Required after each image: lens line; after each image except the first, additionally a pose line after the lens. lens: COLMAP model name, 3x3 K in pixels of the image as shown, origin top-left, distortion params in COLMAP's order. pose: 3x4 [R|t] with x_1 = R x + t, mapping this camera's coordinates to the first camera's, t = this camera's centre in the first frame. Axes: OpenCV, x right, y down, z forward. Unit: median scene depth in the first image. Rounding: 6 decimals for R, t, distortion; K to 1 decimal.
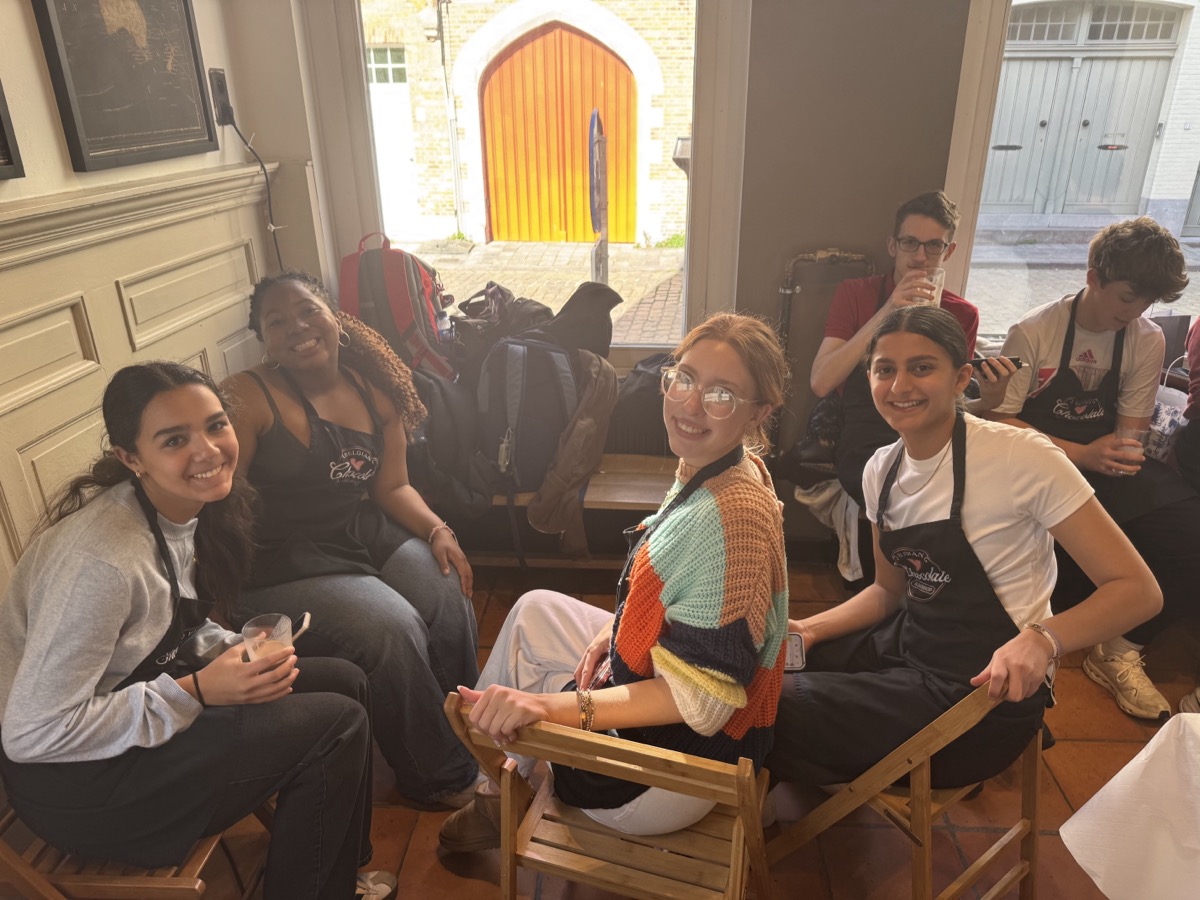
lens RADIAL K [[859.8, 0, 606.0], [0, 859.8, 468.0], [0, 0, 1]] dist [0.038639, -0.059116]
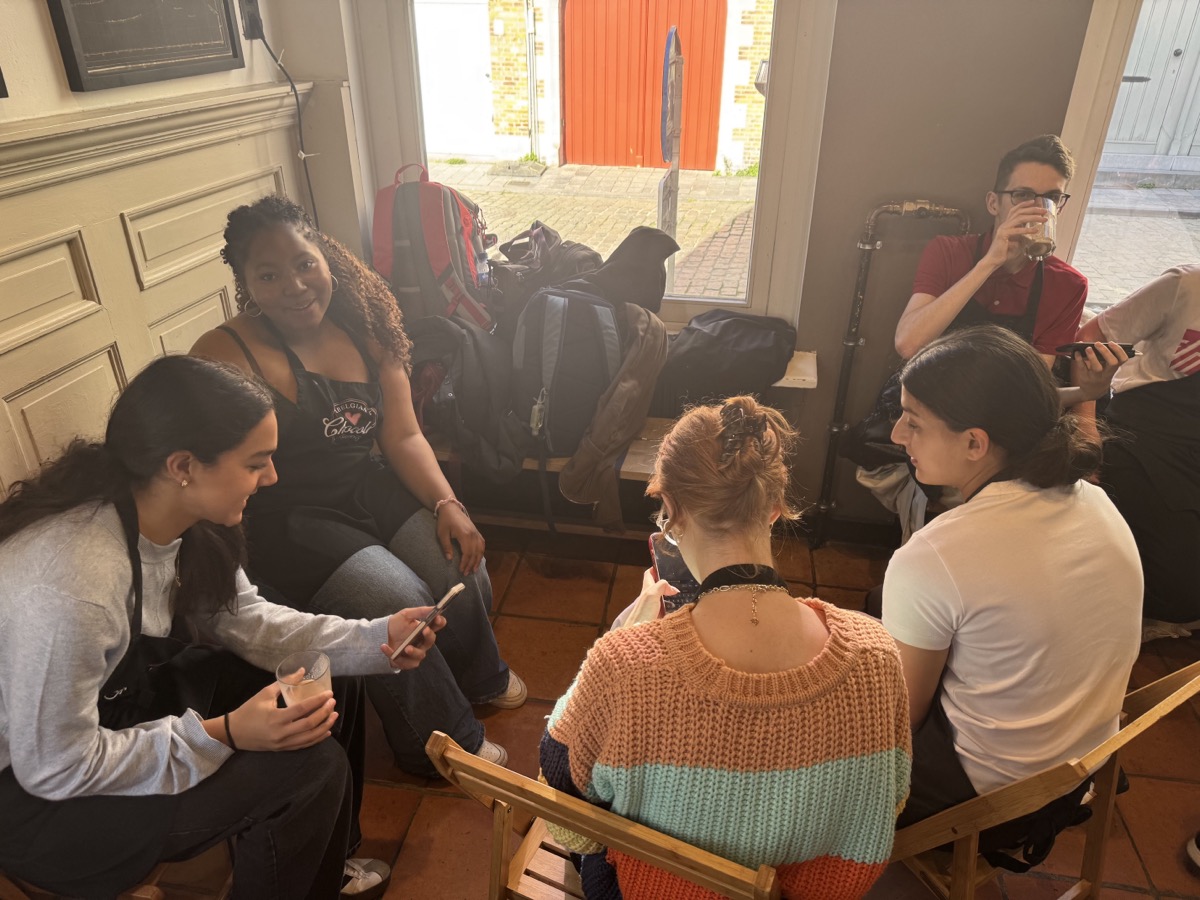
lens RADIAL K [[862.2, 0, 599.9], [0, 862.2, 466.8], [0, 0, 1]] dist [0.017152, -0.022534]
pose [[0.994800, 0.062238, -0.080617, 0.025297], [-0.055559, 0.995033, 0.082604, -0.040255], [0.085358, -0.077696, 0.993316, 0.082464]]
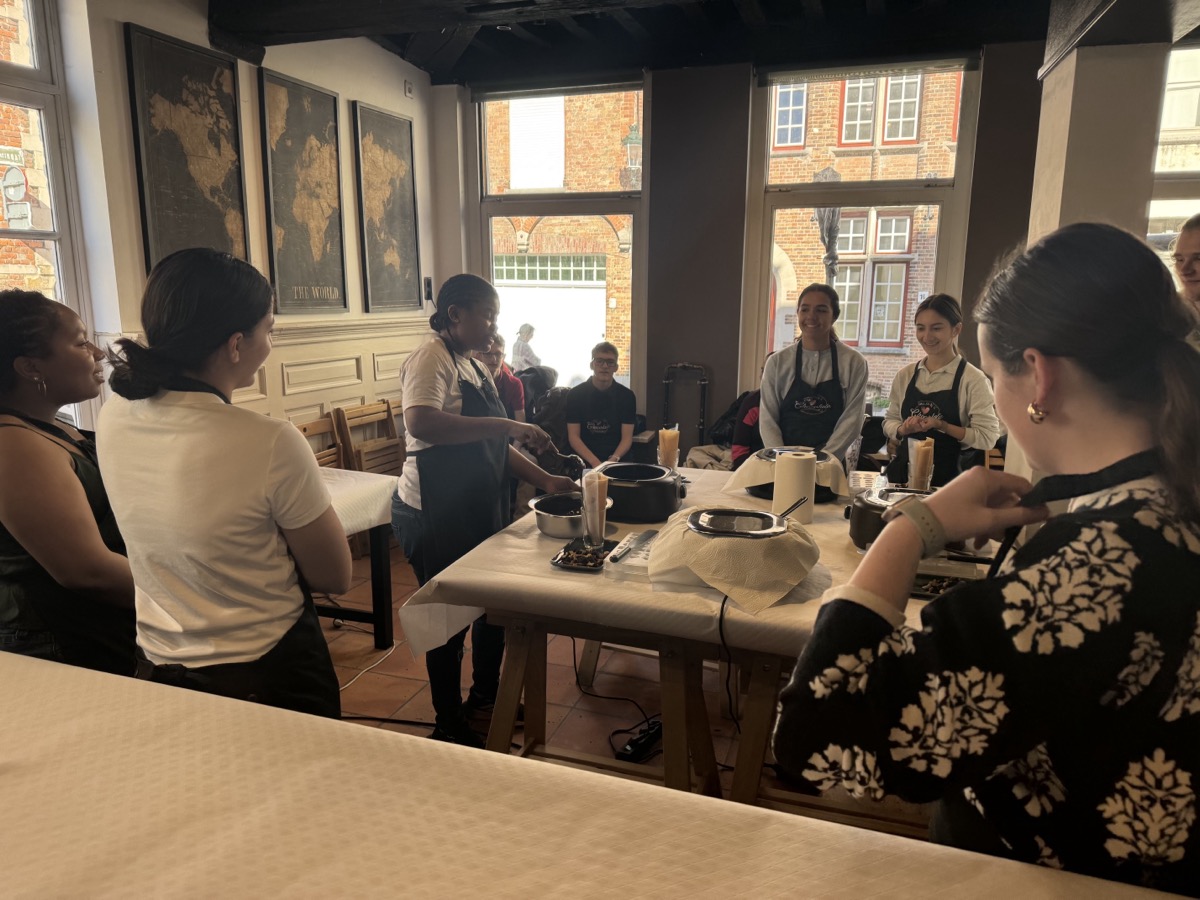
lens RADIAL K [[859.8, 0, 606.0], [0, 859.8, 468.0], [0, 0, 1]] dist [0.038639, -0.059116]
pose [[0.964171, 0.073113, -0.255006, 0.623446], [-0.123141, 0.974781, -0.186114, 0.403799], [0.234968, 0.210847, 0.948859, -0.960023]]
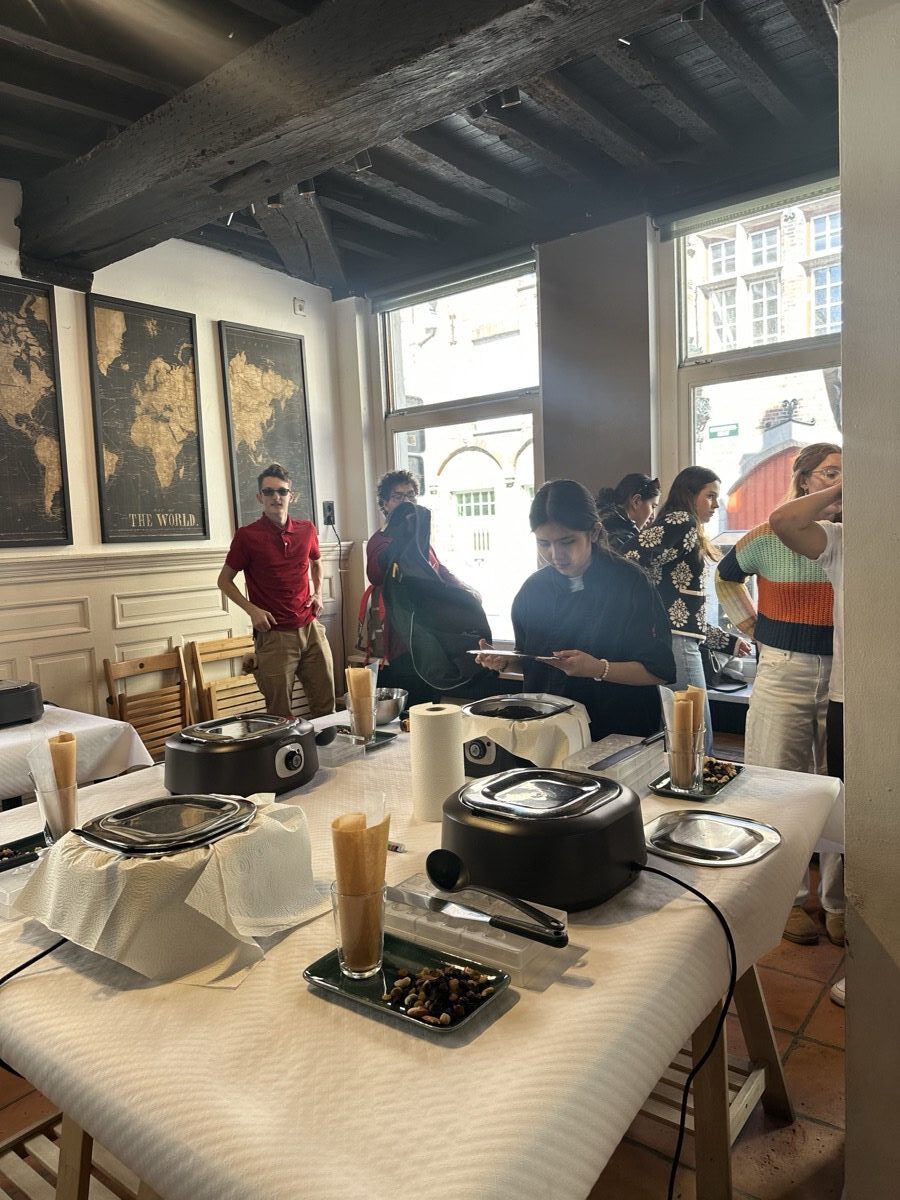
lens RADIAL K [[854.9, 0, 450.0], [0, 854.9, 600.0], [0, 0, 1]] dist [0.189803, -0.329061]
pose [[0.830859, 0.018954, -0.556160, 0.983069], [-0.188502, 0.949921, -0.249233, 0.254525], [0.523584, 0.311915, 0.792823, -0.476118]]
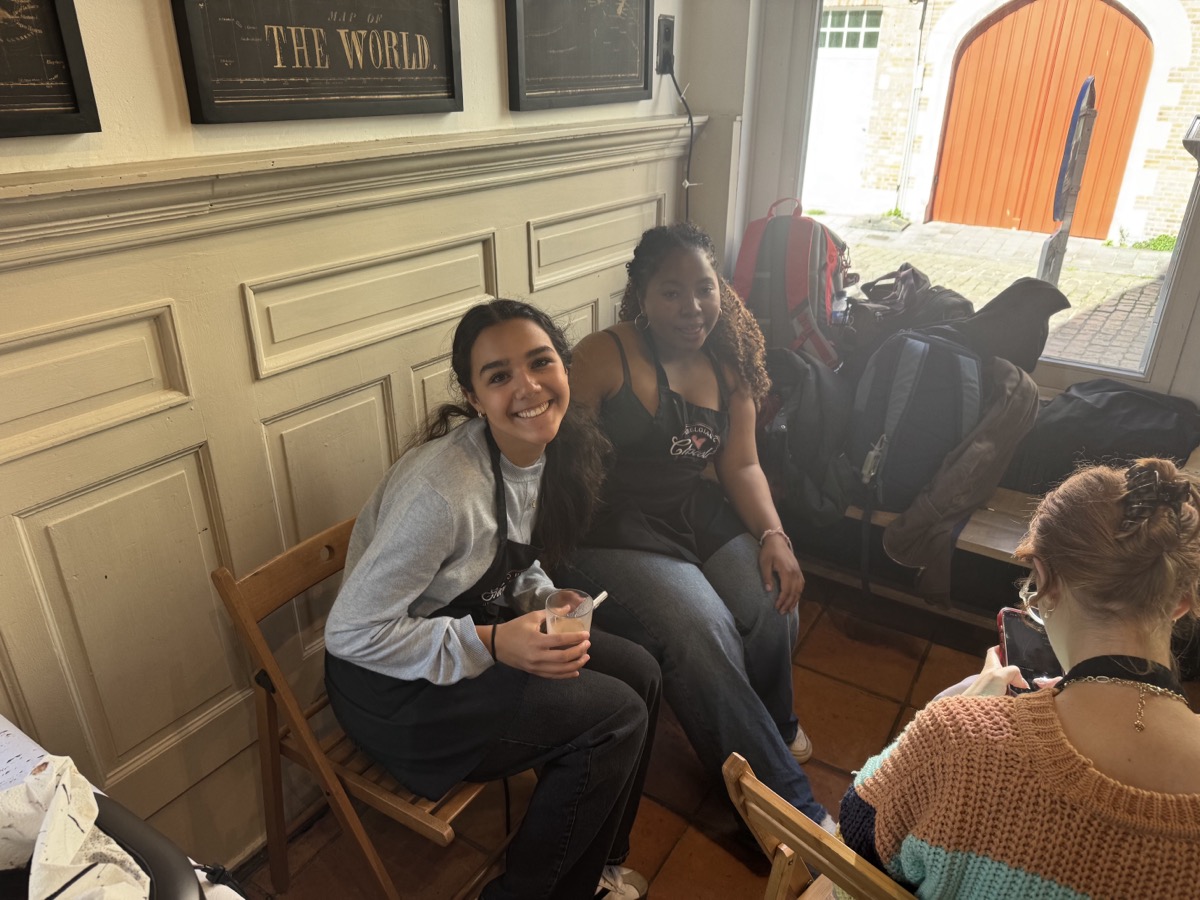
lens RADIAL K [[862.2, 0, 599.9], [0, 862.2, 466.8], [0, 0, 1]] dist [0.017152, -0.022534]
pose [[0.881143, 0.218470, -0.419354, 0.003871], [-0.206191, 0.975631, 0.075026, -0.019913], [0.425526, 0.020359, 0.904717, 0.087345]]
